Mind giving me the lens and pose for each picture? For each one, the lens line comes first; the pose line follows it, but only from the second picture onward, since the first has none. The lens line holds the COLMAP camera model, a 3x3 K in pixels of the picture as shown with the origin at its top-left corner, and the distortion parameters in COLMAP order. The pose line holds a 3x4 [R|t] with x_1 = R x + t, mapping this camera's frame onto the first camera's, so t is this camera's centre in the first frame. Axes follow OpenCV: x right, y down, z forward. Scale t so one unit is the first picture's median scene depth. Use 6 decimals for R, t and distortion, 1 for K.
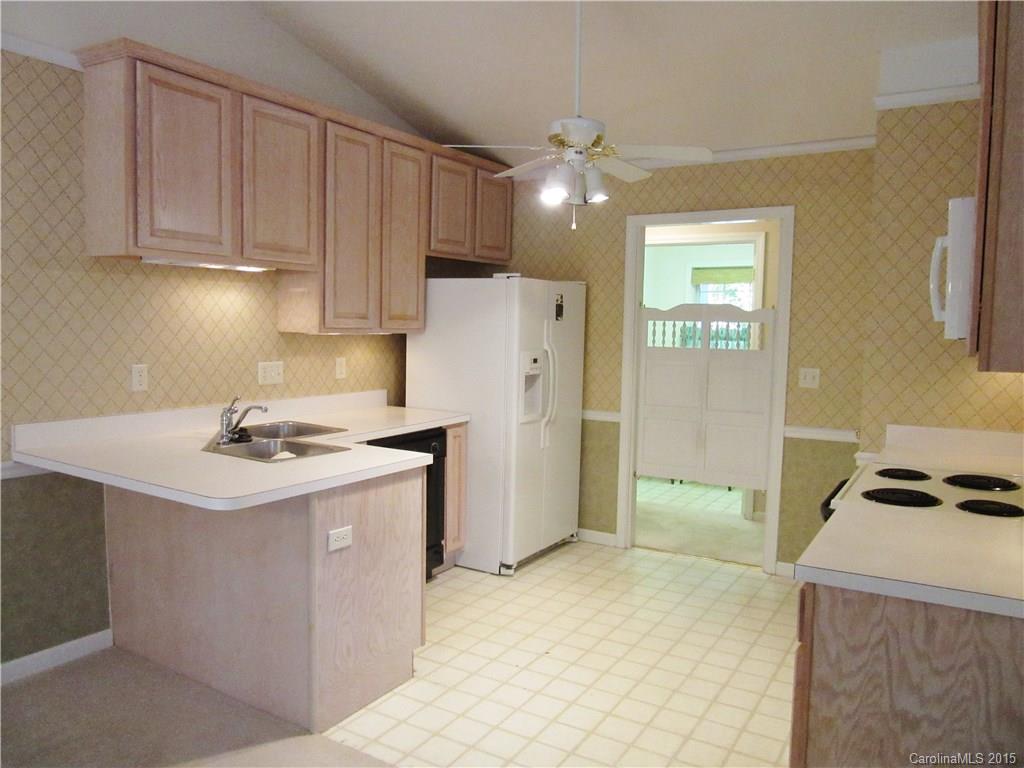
lens RADIAL K [[750.3, 0, 512.0], [0, 750.3, 384.0], [0, 0, 1]] dist [-0.003800, -0.002295]
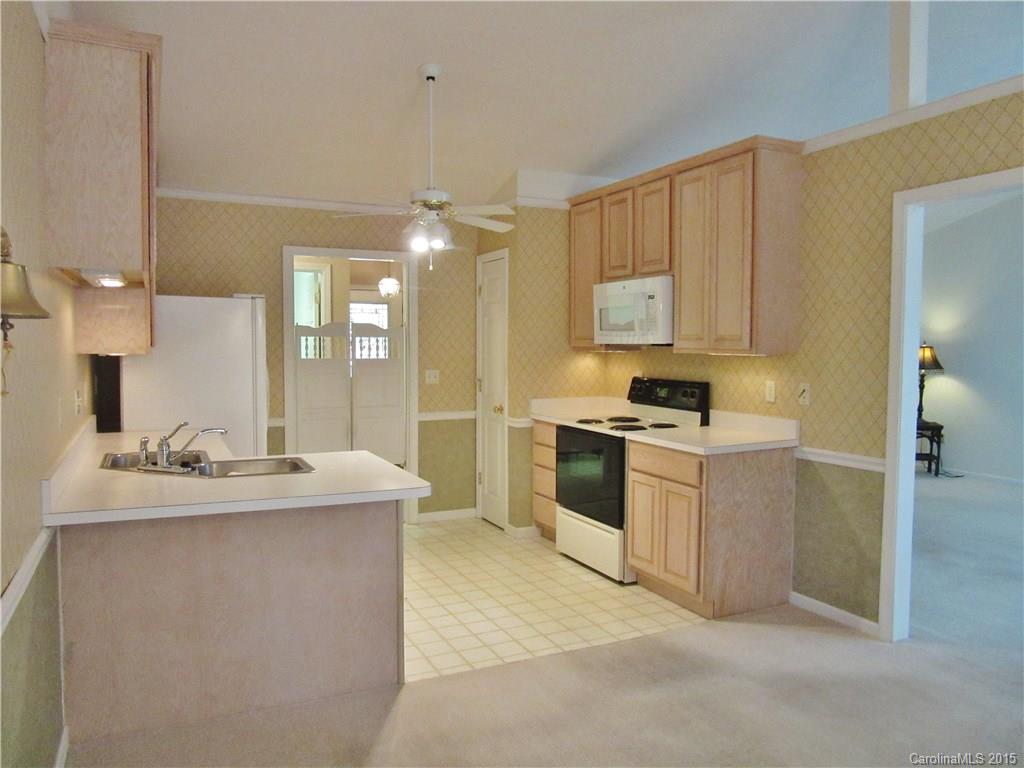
lens RADIAL K [[767.9, 0, 512.0], [0, 767.9, 384.0], [0, 0, 1]] dist [-0.012003, -0.003679]
pose [[0.535949, -0.061118, 0.842035, -0.723019], [0.073262, 0.996981, 0.025734, -0.020362], [-0.841066, 0.047897, 0.538808, 0.100106]]
